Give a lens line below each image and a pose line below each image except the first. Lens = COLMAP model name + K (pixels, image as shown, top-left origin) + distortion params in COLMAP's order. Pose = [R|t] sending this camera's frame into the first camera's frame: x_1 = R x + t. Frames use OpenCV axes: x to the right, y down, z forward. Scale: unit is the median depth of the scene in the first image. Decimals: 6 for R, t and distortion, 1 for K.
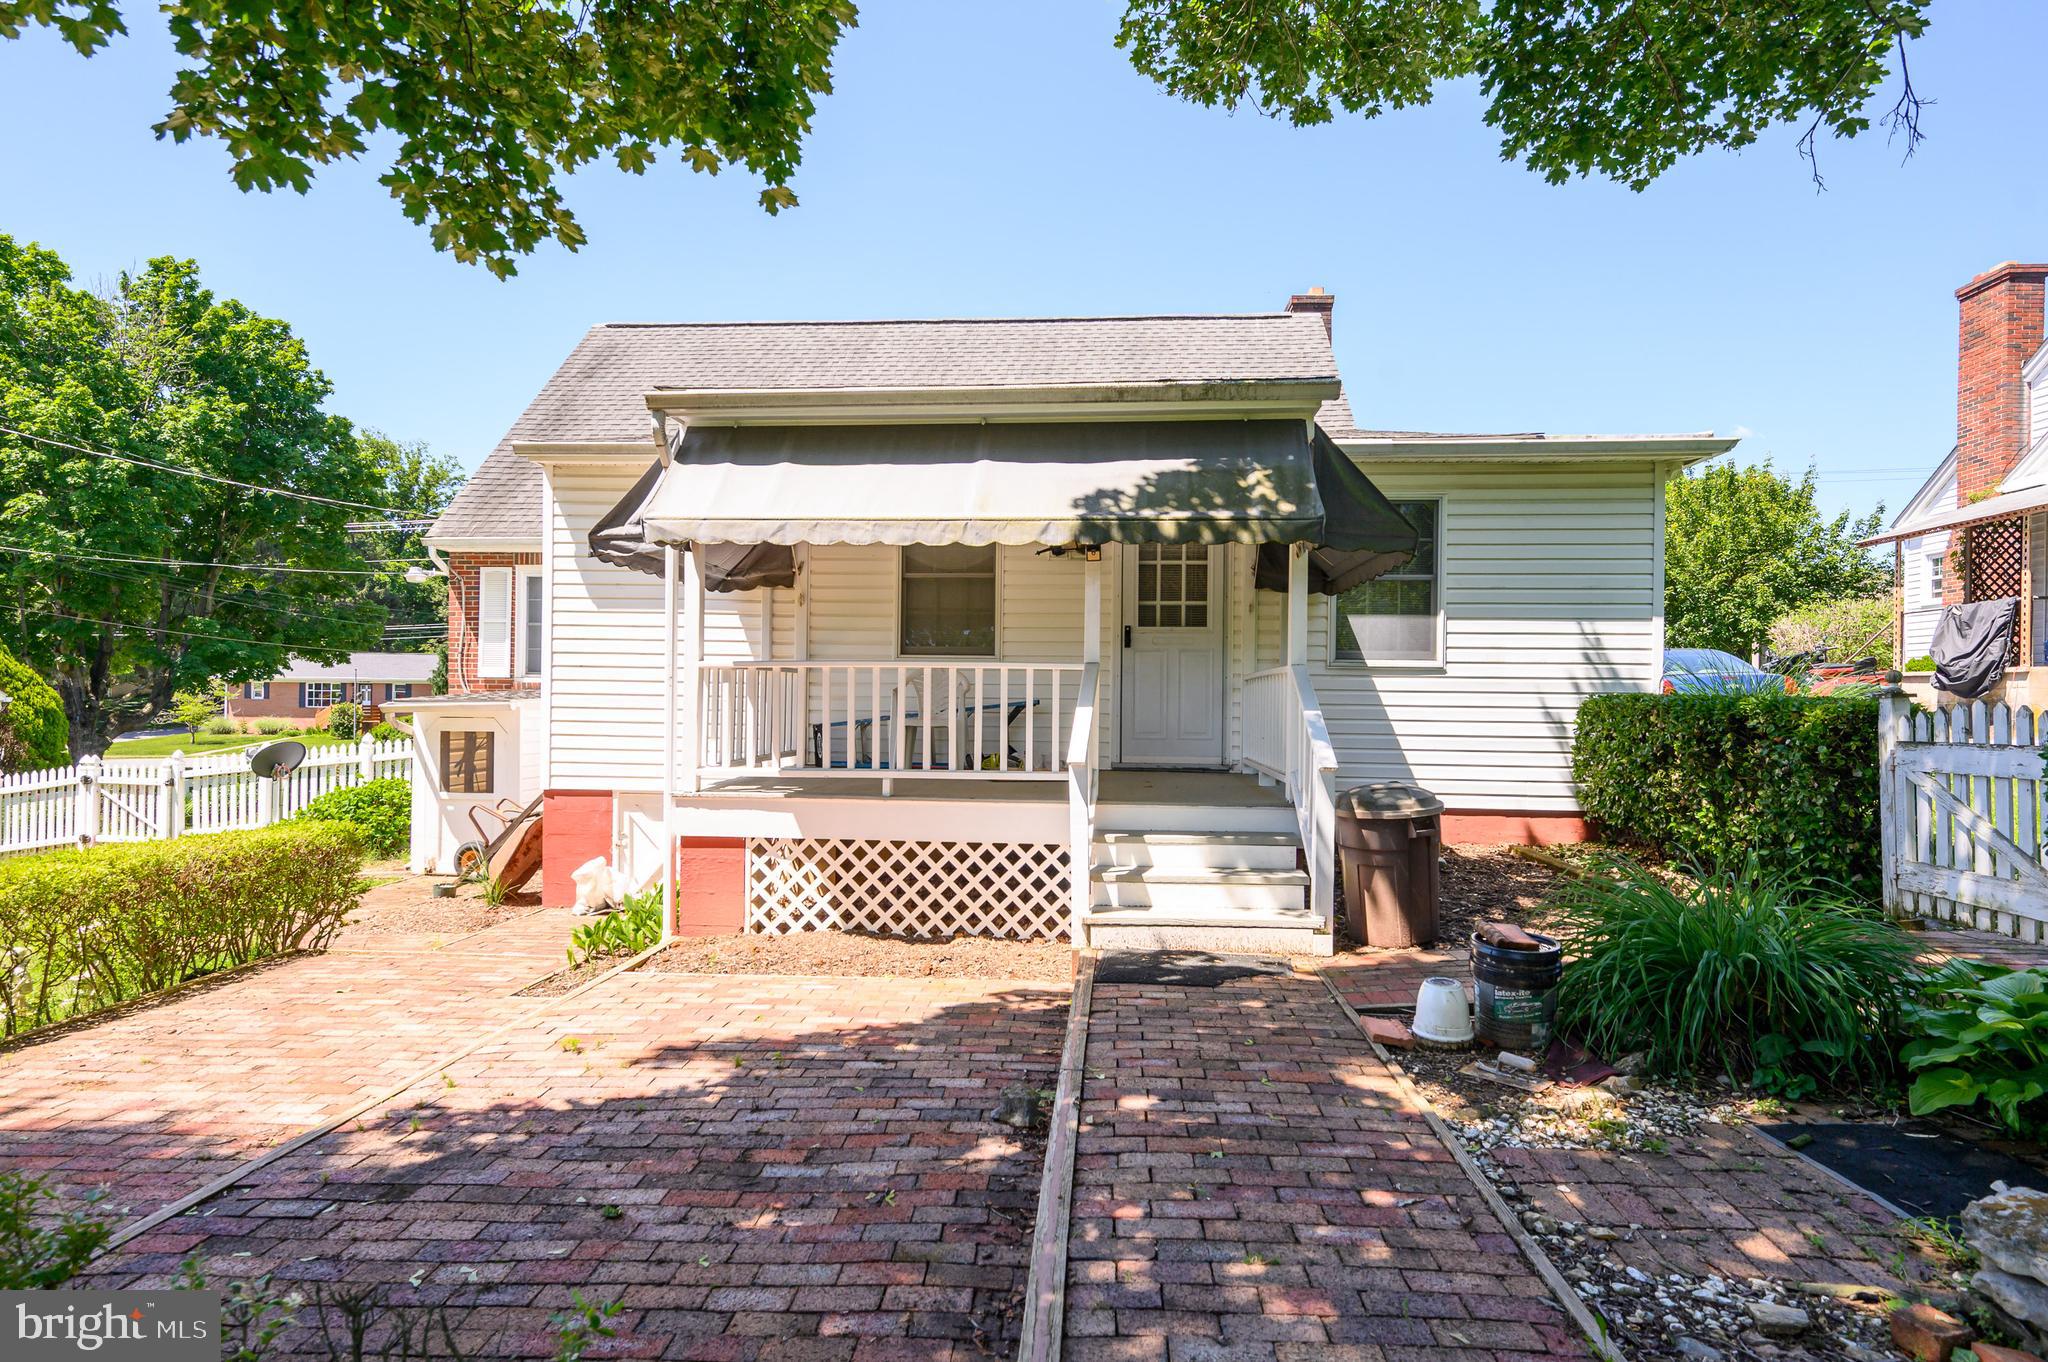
lens RADIAL K [[993.8, 0, 1025.2], [0, 993.8, 700.4], [0, 0, 1]] dist [0.006243, 0.000053]
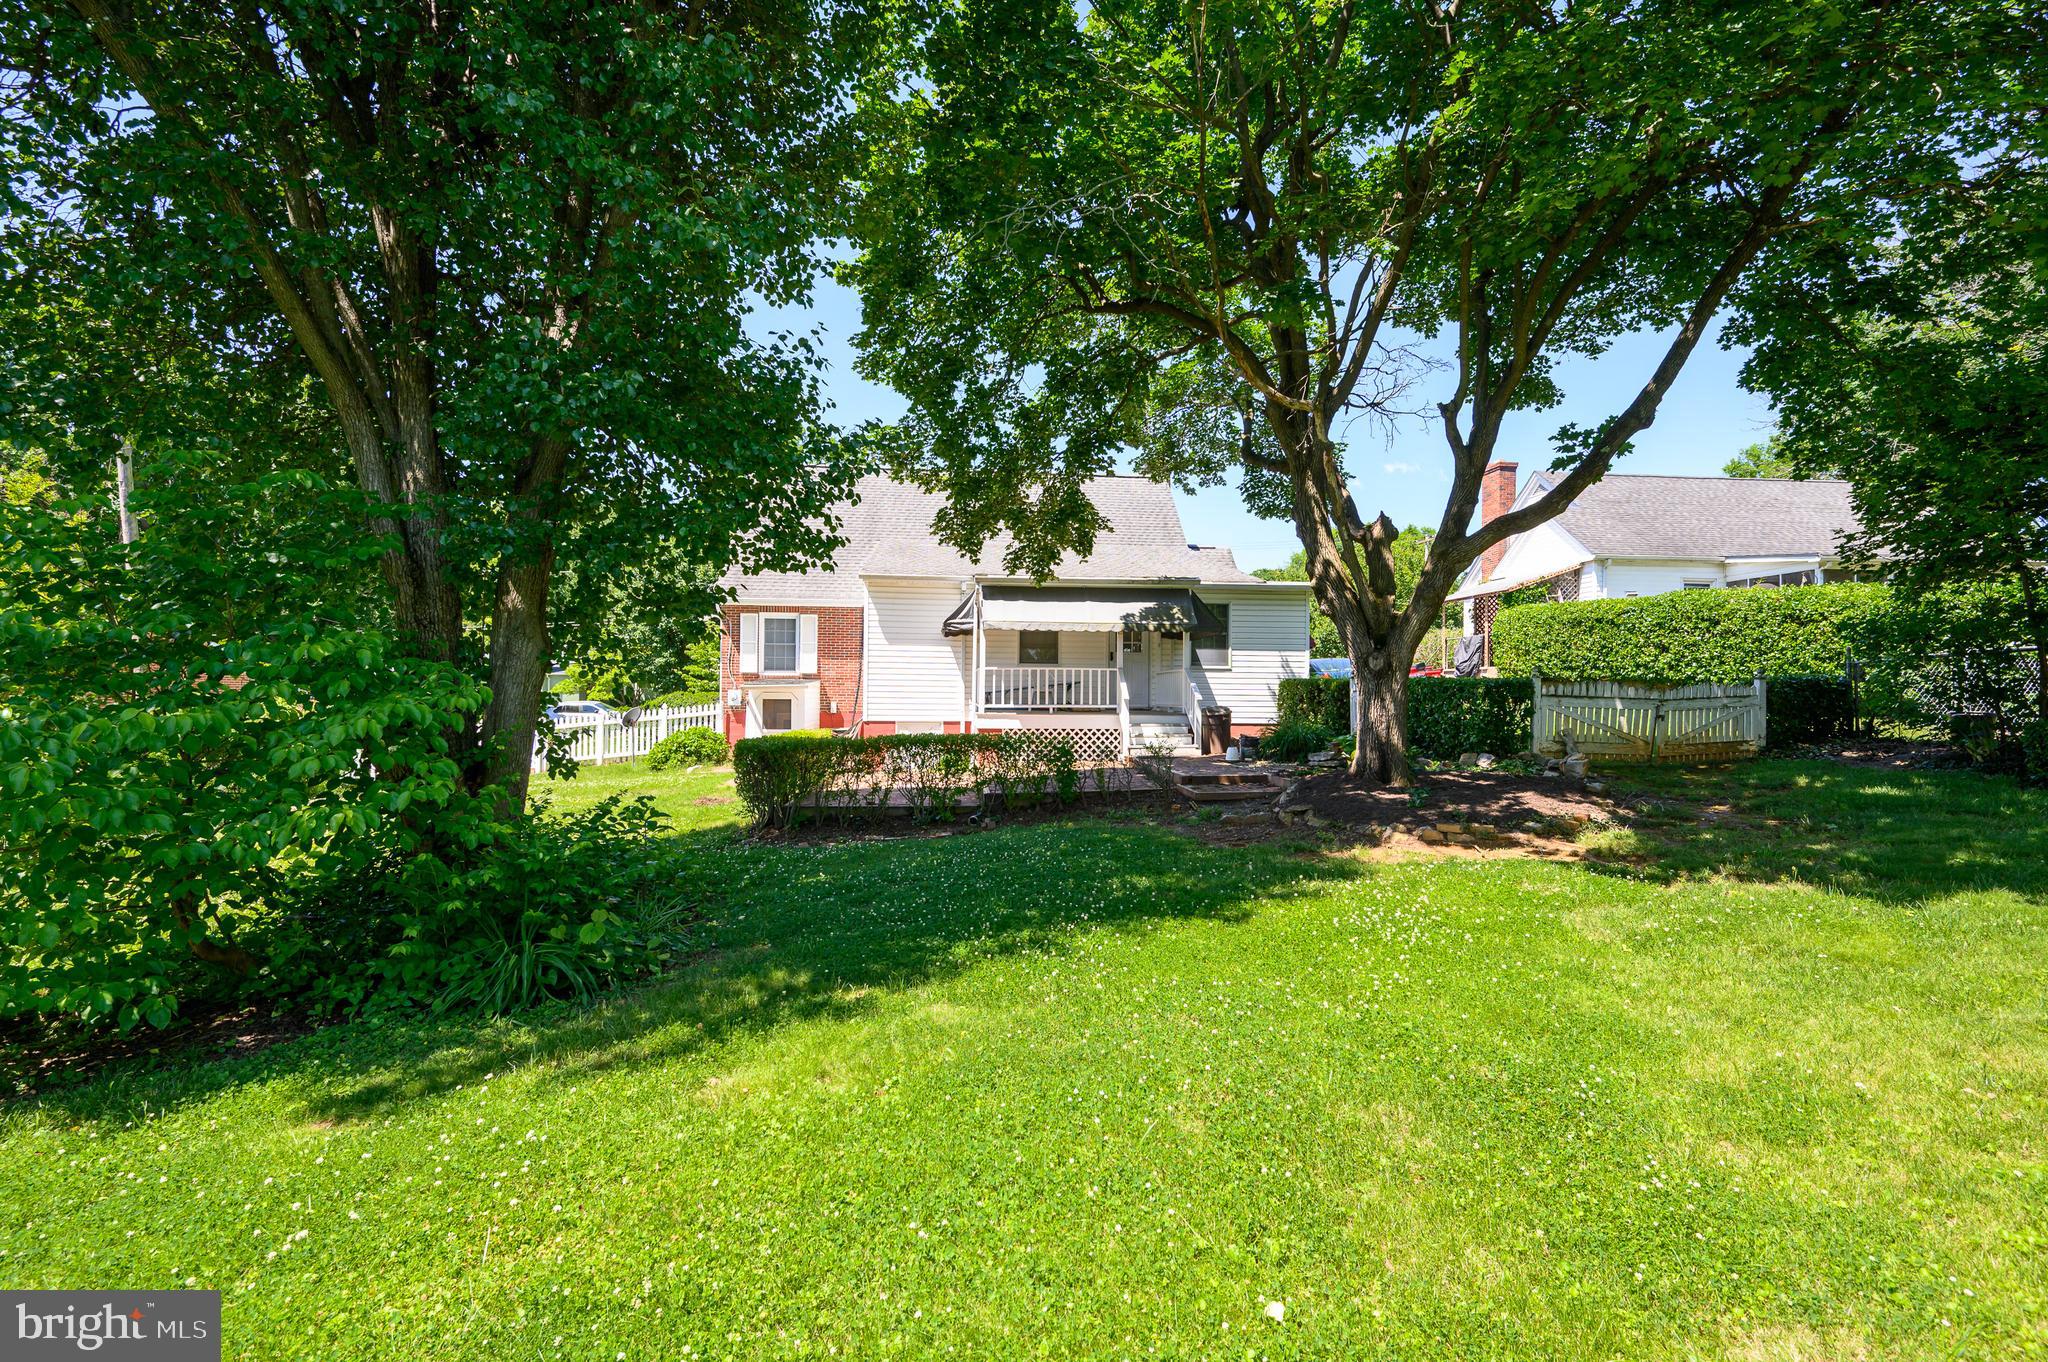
lens RADIAL K [[993.8, 0, 1028.3], [0, 993.8, 687.9], [0, 0, 1]] dist [0.006243, 0.000053]
pose [[0.980292, -0.005084, 0.197489, -0.689556], [0.006574, 0.999955, -0.006890, 0.034939], [-0.197445, 0.008052, 0.980281, -1.622196]]
